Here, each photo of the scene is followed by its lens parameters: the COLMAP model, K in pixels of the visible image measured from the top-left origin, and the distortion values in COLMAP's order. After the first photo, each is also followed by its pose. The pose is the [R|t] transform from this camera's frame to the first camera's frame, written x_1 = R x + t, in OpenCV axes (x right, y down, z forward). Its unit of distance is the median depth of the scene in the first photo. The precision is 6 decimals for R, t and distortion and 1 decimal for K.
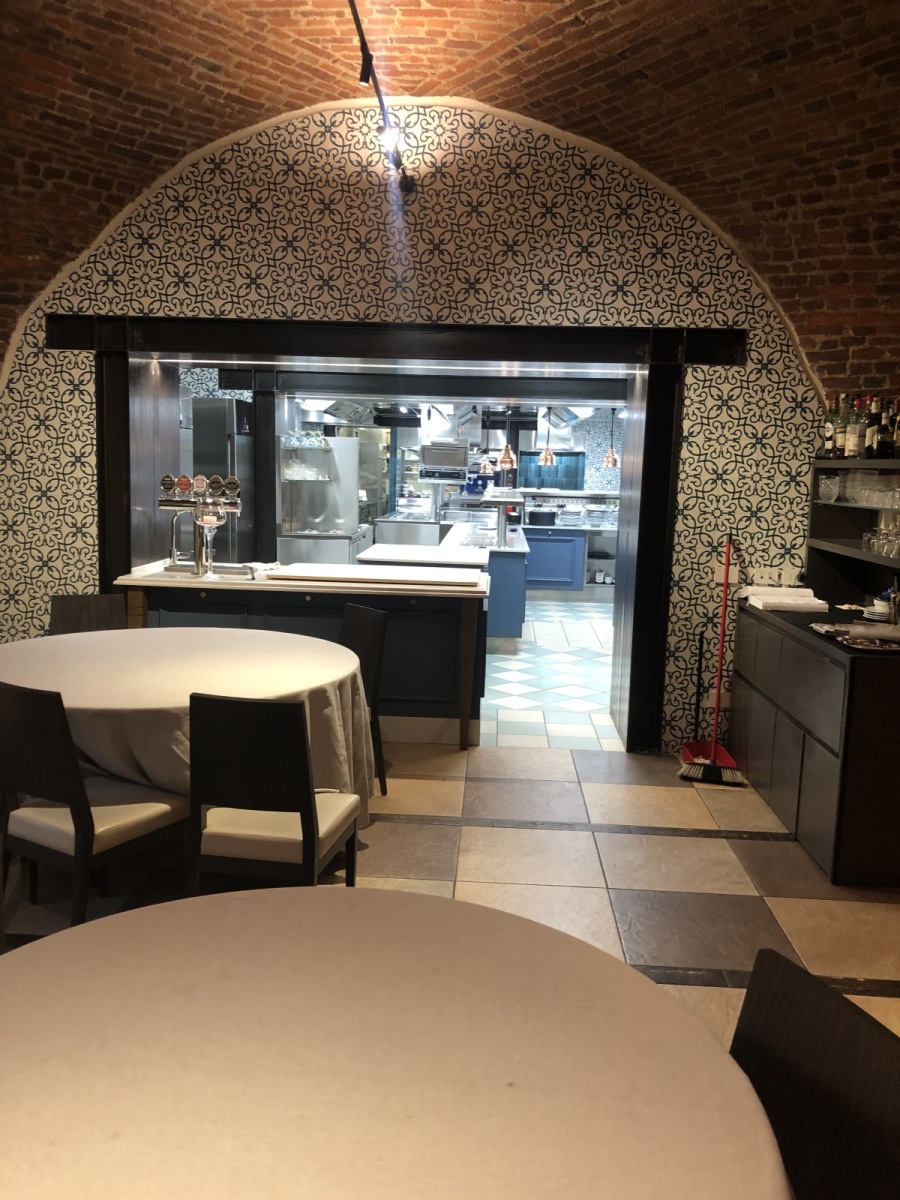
lens RADIAL K [[998.1, 0, 450.0], [0, 998.1, 600.0], [0, 0, 1]] dist [0.011082, 0.027156]
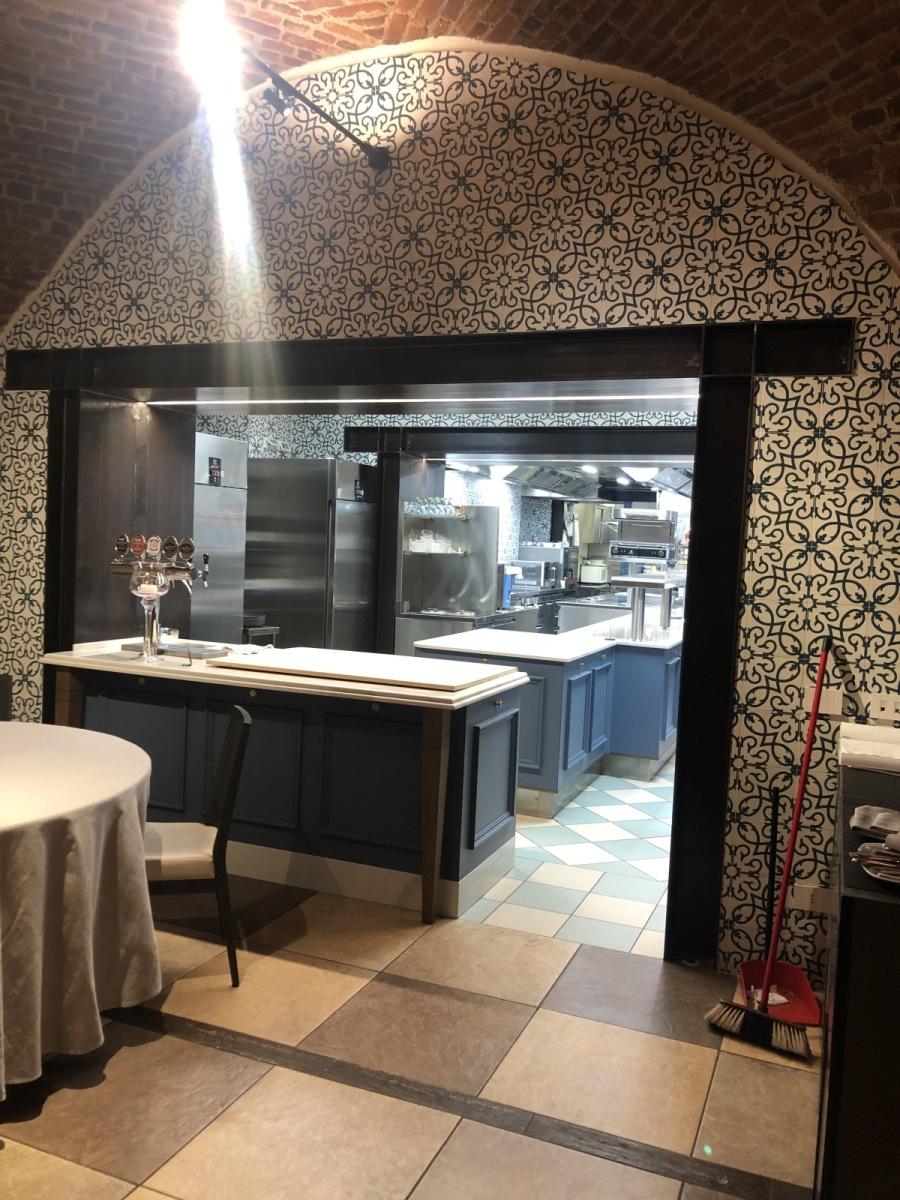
lens RADIAL K [[998.1, 0, 450.0], [0, 998.1, 600.0], [0, 0, 1]] dist [0.011082, 0.027156]
pose [[0.943207, 0.034408, -0.330418, 0.268161], [-0.062903, 0.995127, -0.075936, -0.026388], [0.326194, 0.092407, 0.940775, 0.328004]]
